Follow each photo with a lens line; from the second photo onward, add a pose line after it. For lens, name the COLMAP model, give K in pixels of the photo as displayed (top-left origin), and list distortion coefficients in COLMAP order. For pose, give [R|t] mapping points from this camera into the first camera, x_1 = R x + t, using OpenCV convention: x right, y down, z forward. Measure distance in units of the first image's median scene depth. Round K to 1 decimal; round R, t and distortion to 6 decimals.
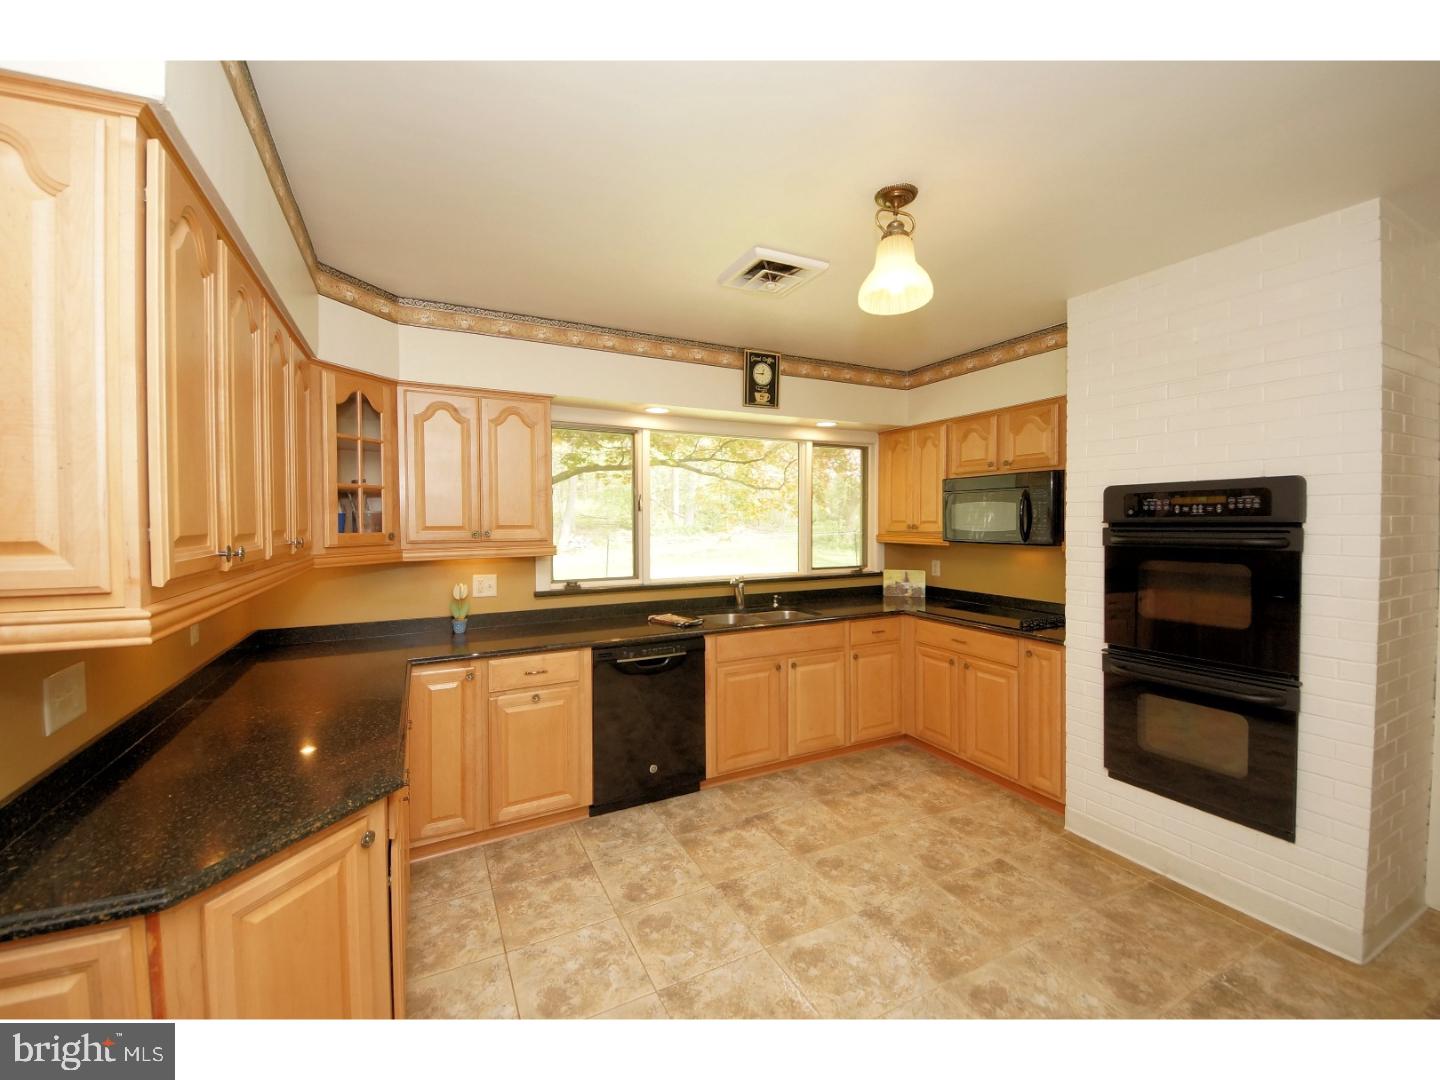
lens RADIAL K [[595.4, 0, 736.3], [0, 595.4, 537.2], [0, 0, 1]] dist [0.069561, -0.049338]
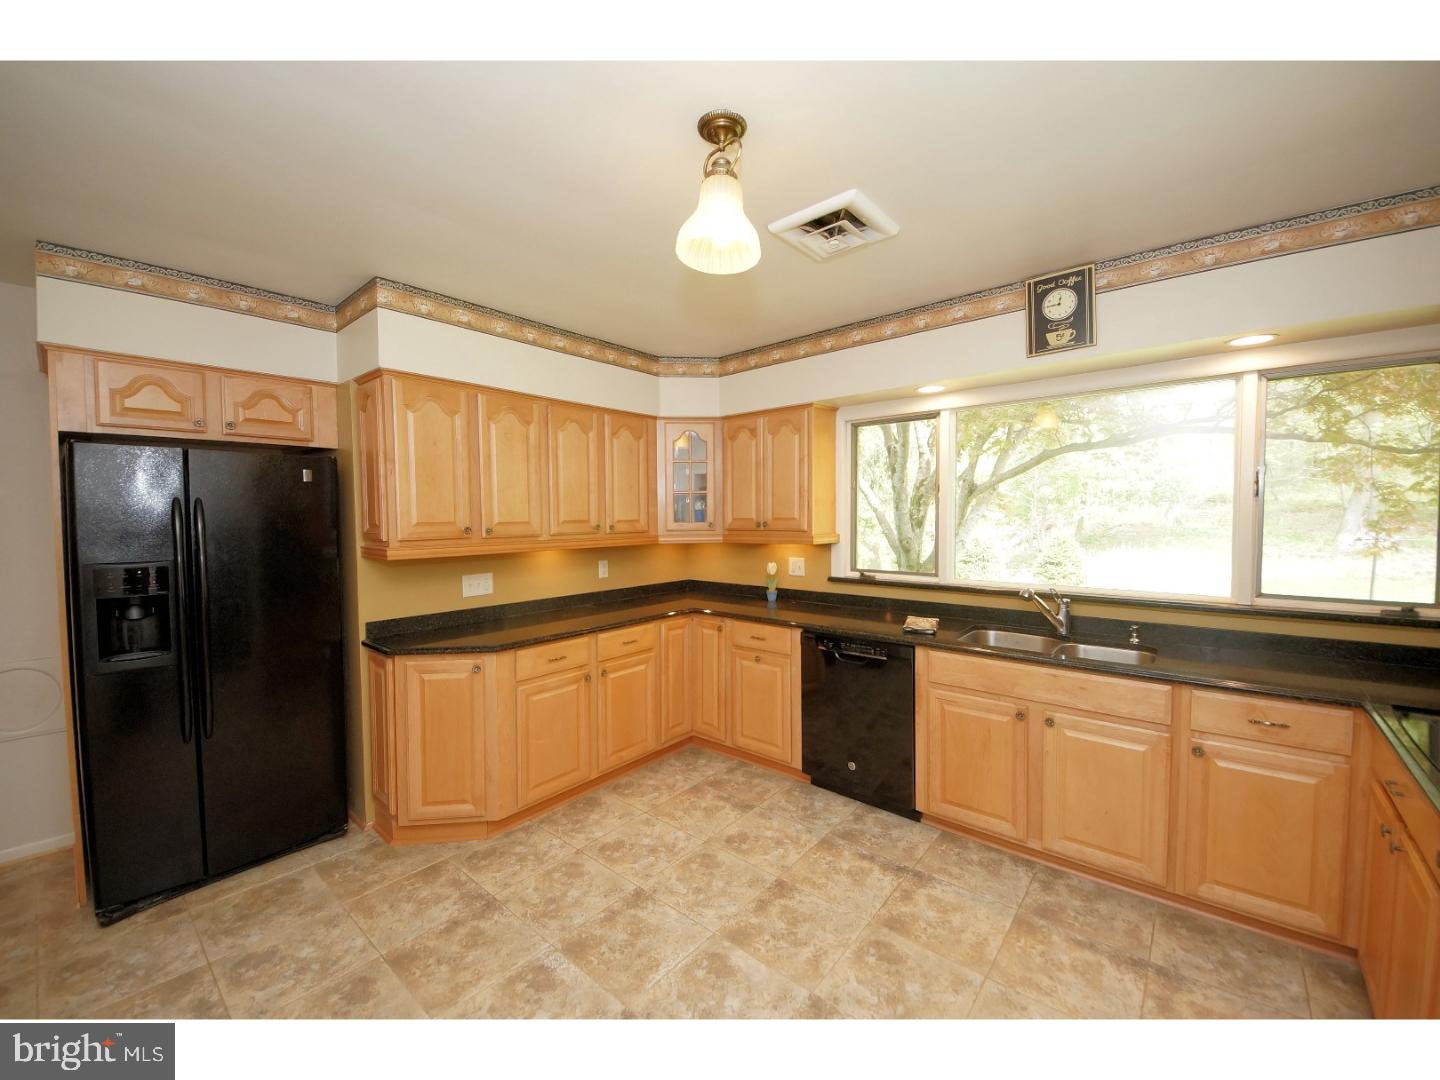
lens RADIAL K [[595.4, 0, 736.3], [0, 595.4, 537.2], [0, 0, 1]] dist [0.069561, -0.049338]
pose [[0.365861, 0.036140, -0.929968, 0.708339], [-0.021110, 0.999311, 0.030530, -0.014469], [0.930430, 0.008462, 0.366372, 0.470135]]
